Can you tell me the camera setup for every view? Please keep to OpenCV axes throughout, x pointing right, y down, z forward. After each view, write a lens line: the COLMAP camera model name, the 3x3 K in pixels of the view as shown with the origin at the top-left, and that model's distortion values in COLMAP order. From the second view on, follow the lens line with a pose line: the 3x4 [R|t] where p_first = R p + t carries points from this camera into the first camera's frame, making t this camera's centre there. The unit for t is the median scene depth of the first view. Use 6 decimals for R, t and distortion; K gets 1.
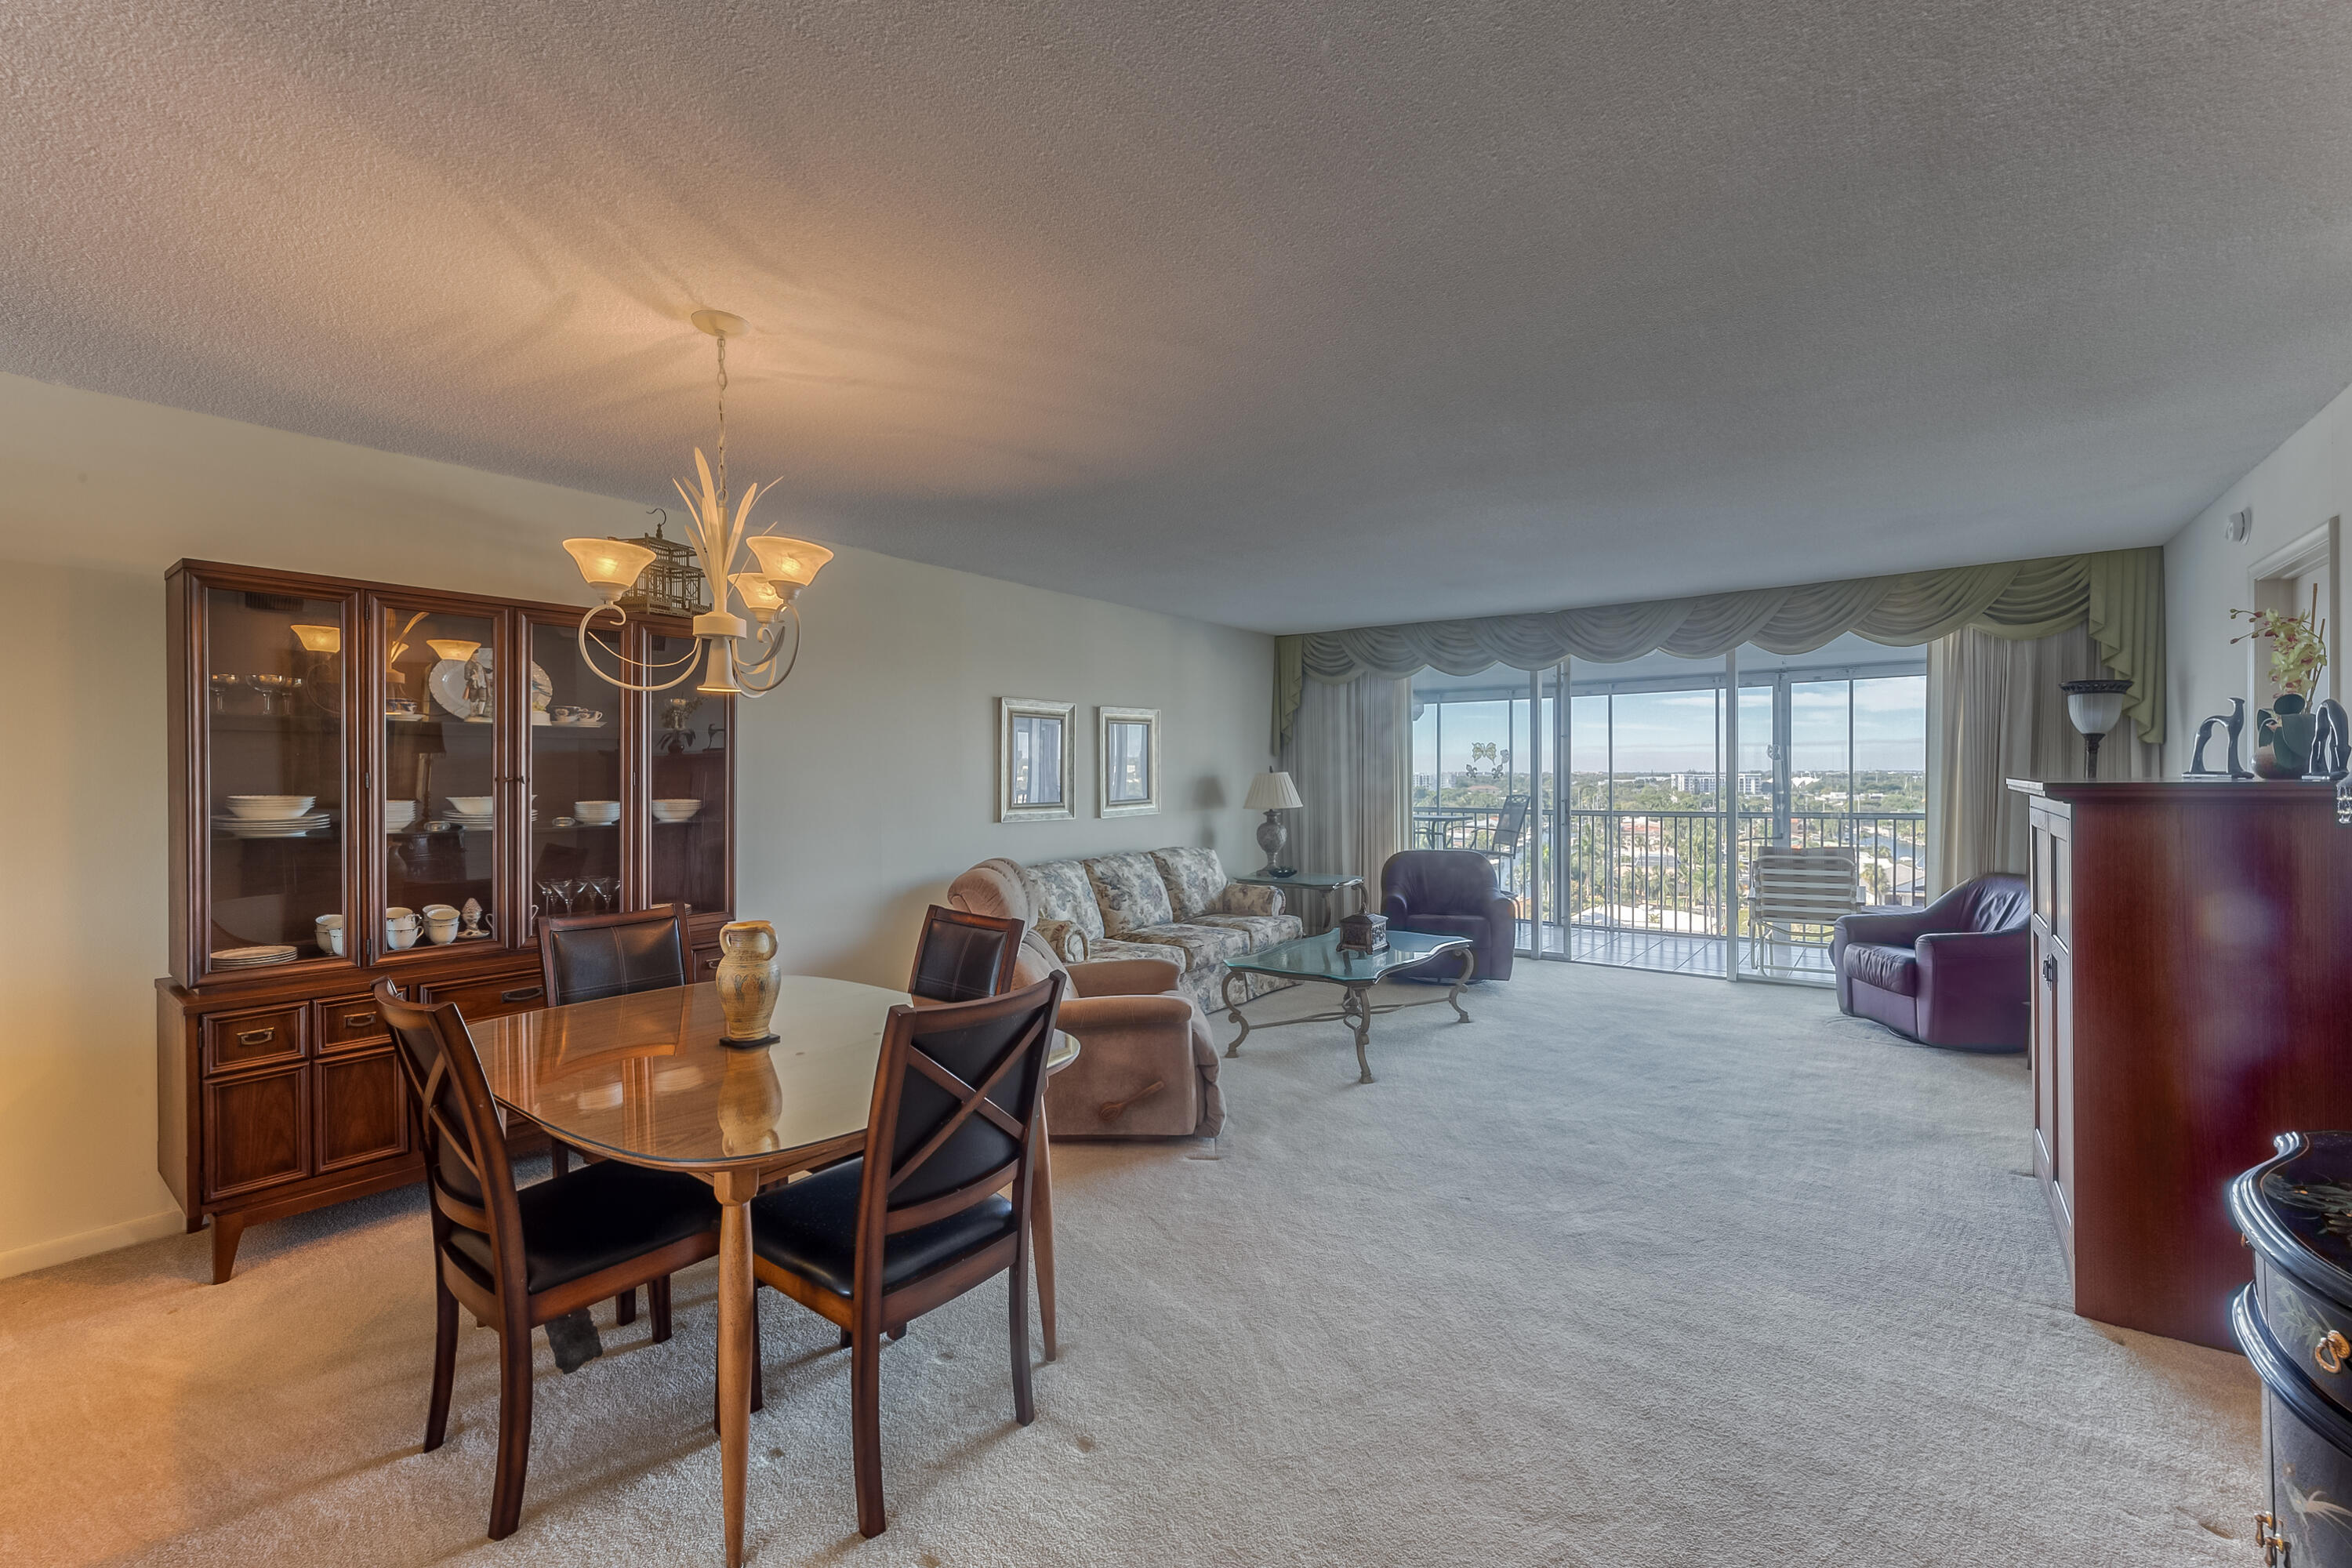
lens RADIAL K [[979.0, 0, 1163.2], [0, 979.0, 773.5], [0, 0, 1]] dist [-0.003254, -0.000939]
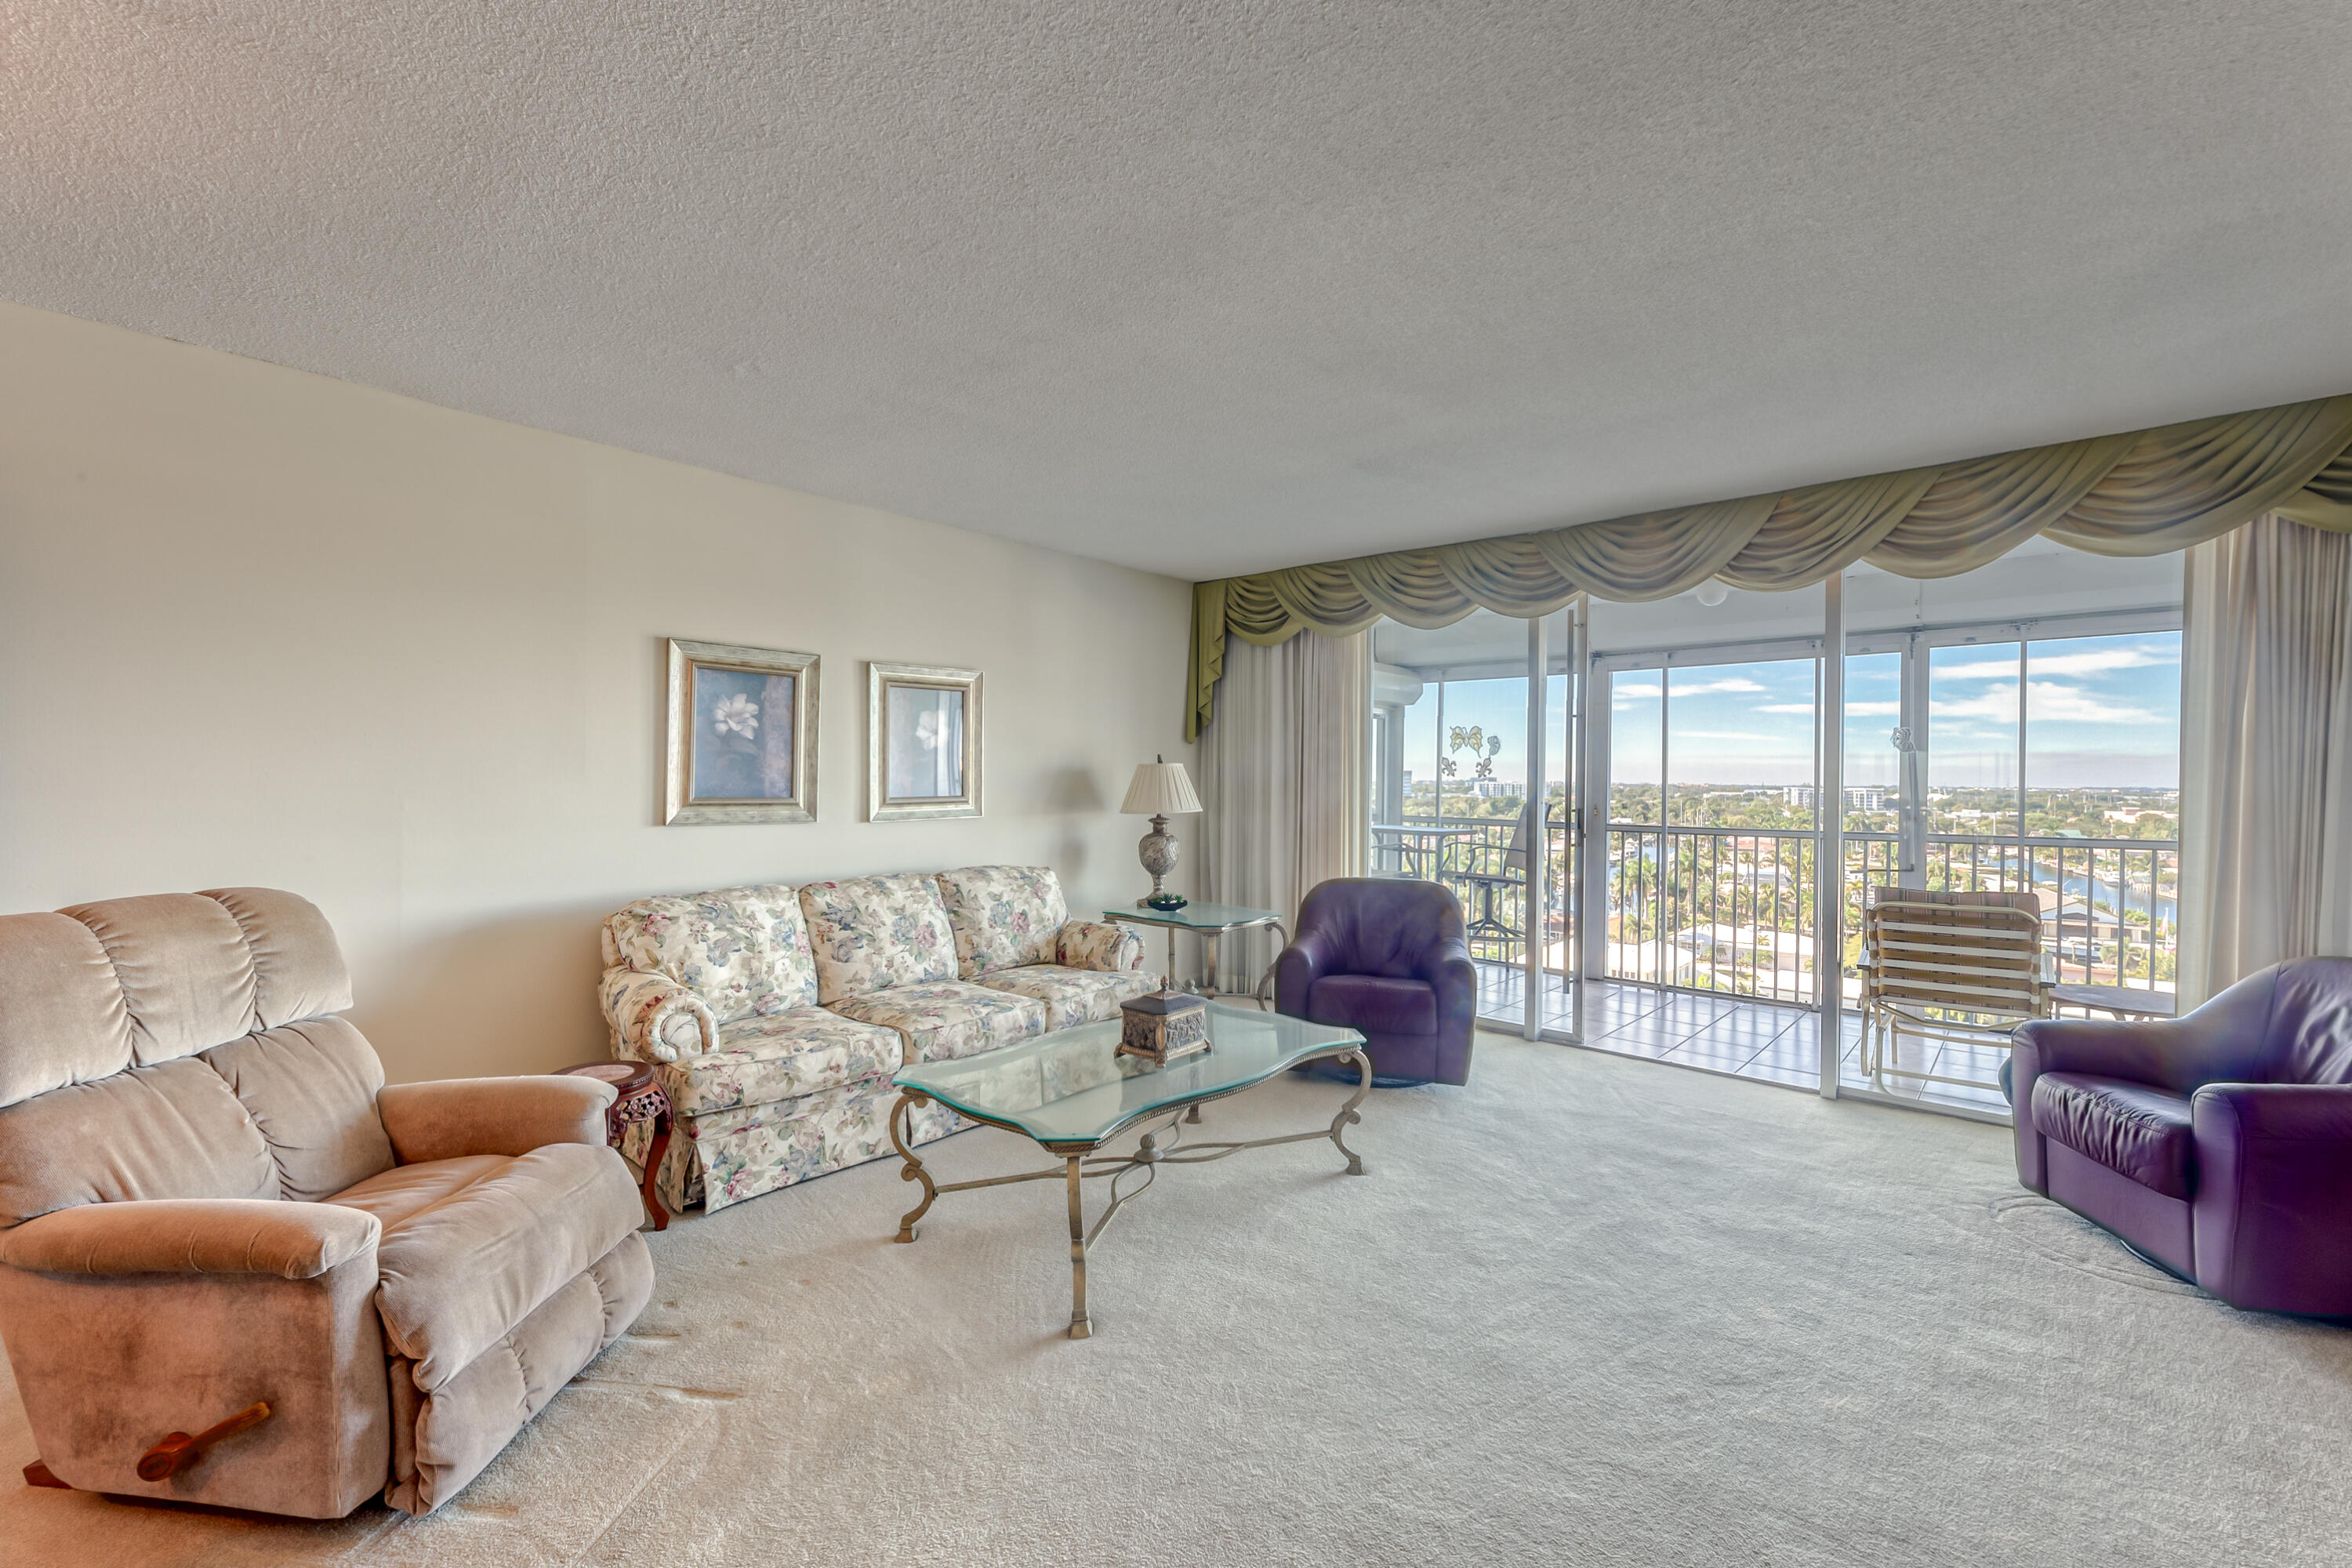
lens RADIAL K [[979.0, 0, 1165.4], [0, 979.0, 773.9], [0, 0, 1]] dist [-0.003254, -0.000939]
pose [[0.996226, 0.015279, -0.085439, 0.201802], [-0.015620, 0.999873, -0.003314, 0.010304], [0.085378, 0.004636, 0.996338, 0.327213]]
